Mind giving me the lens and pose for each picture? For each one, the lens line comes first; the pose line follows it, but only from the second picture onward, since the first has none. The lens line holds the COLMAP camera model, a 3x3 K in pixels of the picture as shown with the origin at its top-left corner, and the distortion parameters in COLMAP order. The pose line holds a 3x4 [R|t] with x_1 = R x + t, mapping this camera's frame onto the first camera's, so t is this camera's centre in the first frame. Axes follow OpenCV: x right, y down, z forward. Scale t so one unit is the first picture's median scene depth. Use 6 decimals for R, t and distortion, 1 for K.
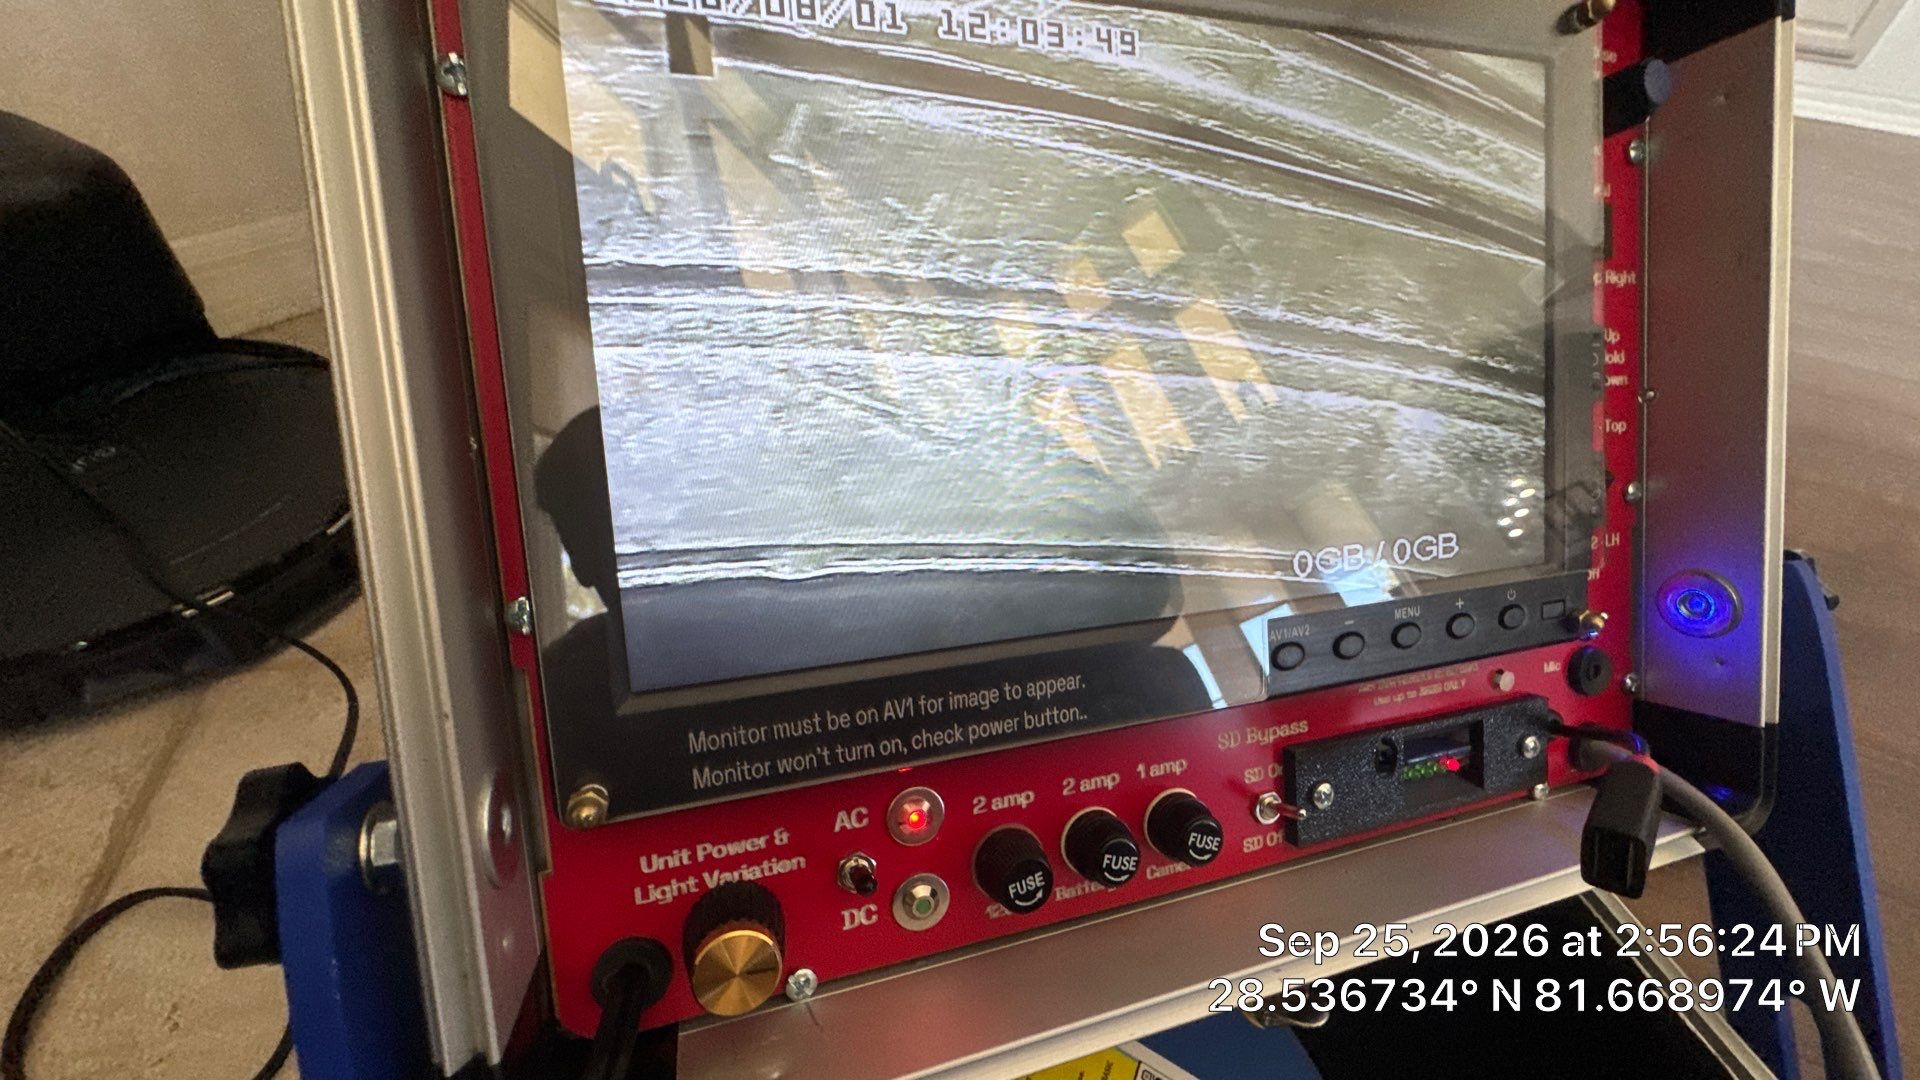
lens RADIAL K [[755.2, 0, 958.4], [0, 755.2, 538.5], [0, 0, 1]] dist [-0.003092, -0.000395]
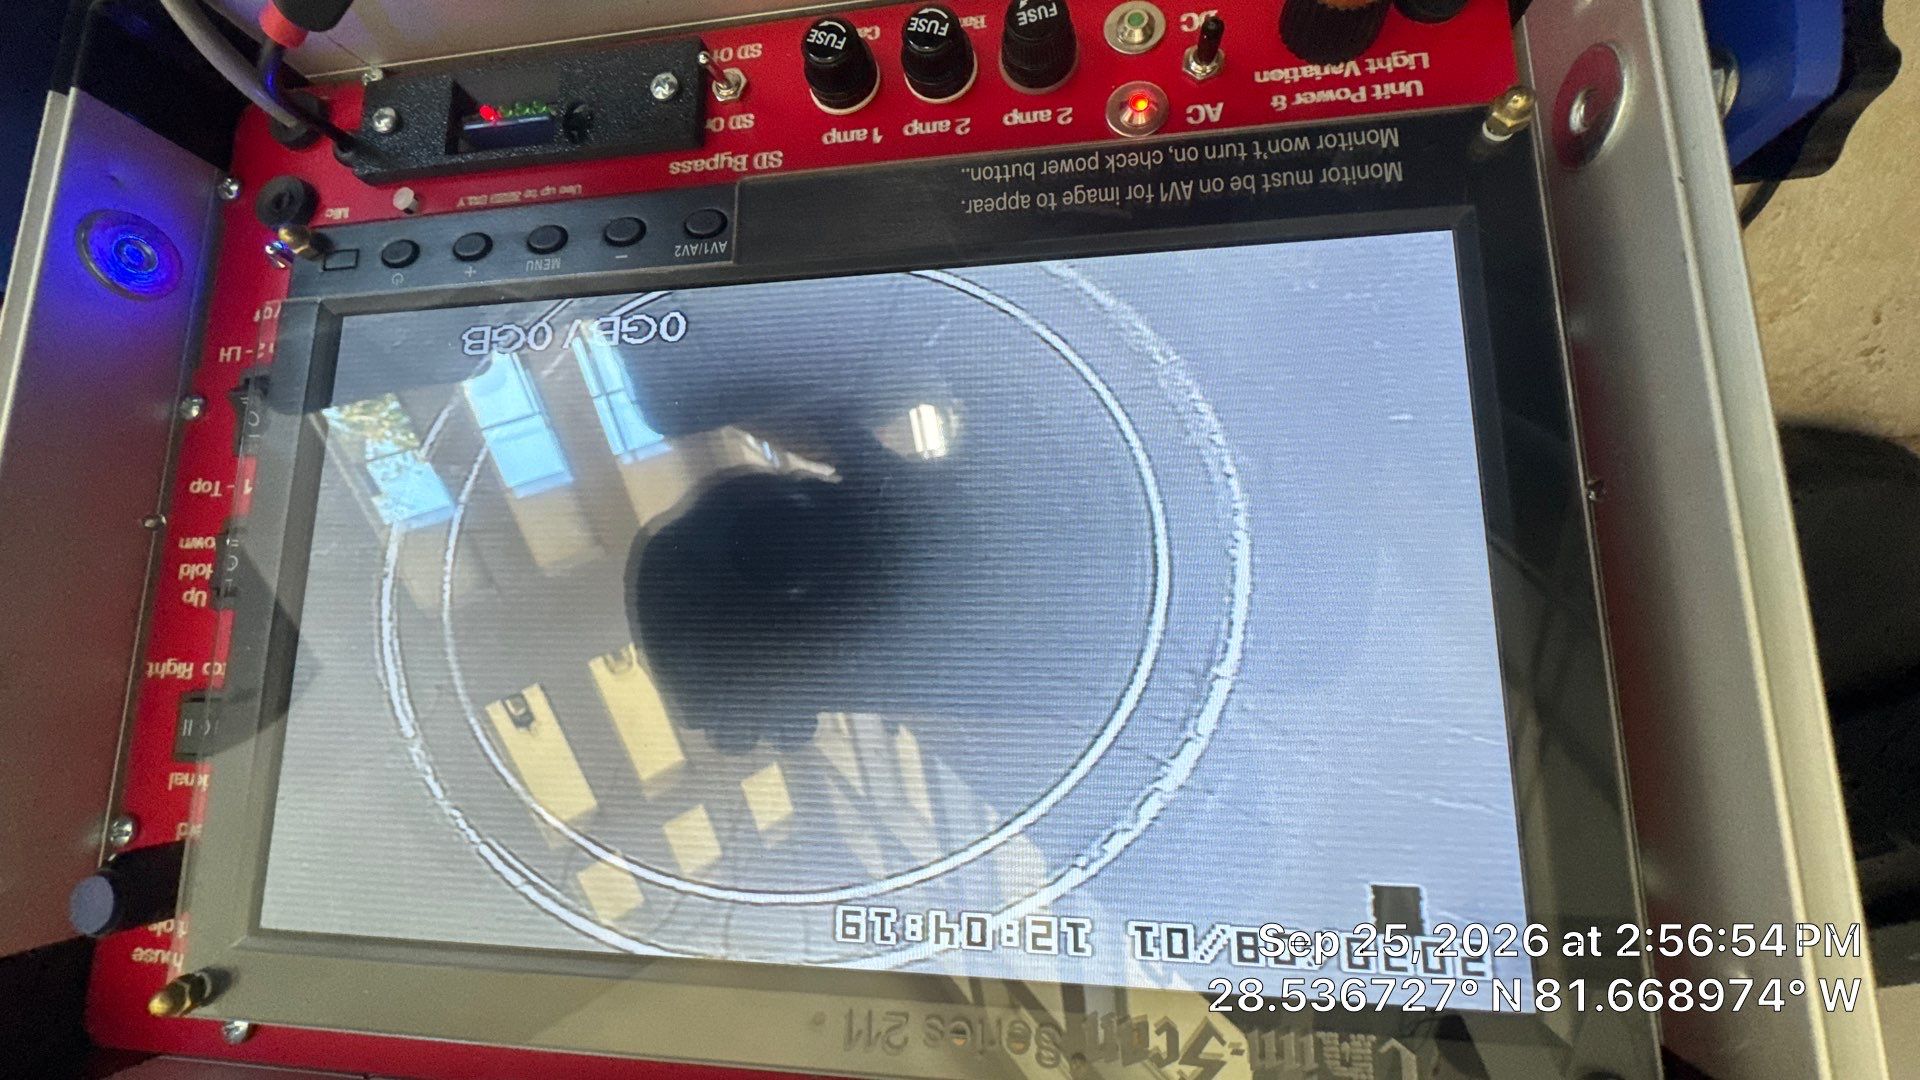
lens RADIAL K [[755.2, 0, 958.4], [0, 755.2, 538.5], [0, 0, 1]] dist [-0.003092, -0.000395]
pose [[-0.985617, -0.095022, -0.139748, 0.264751], [0.084491, -0.993251, 0.079465, -0.287647], [-0.146355, 0.066514, 0.986993, 0.126273]]
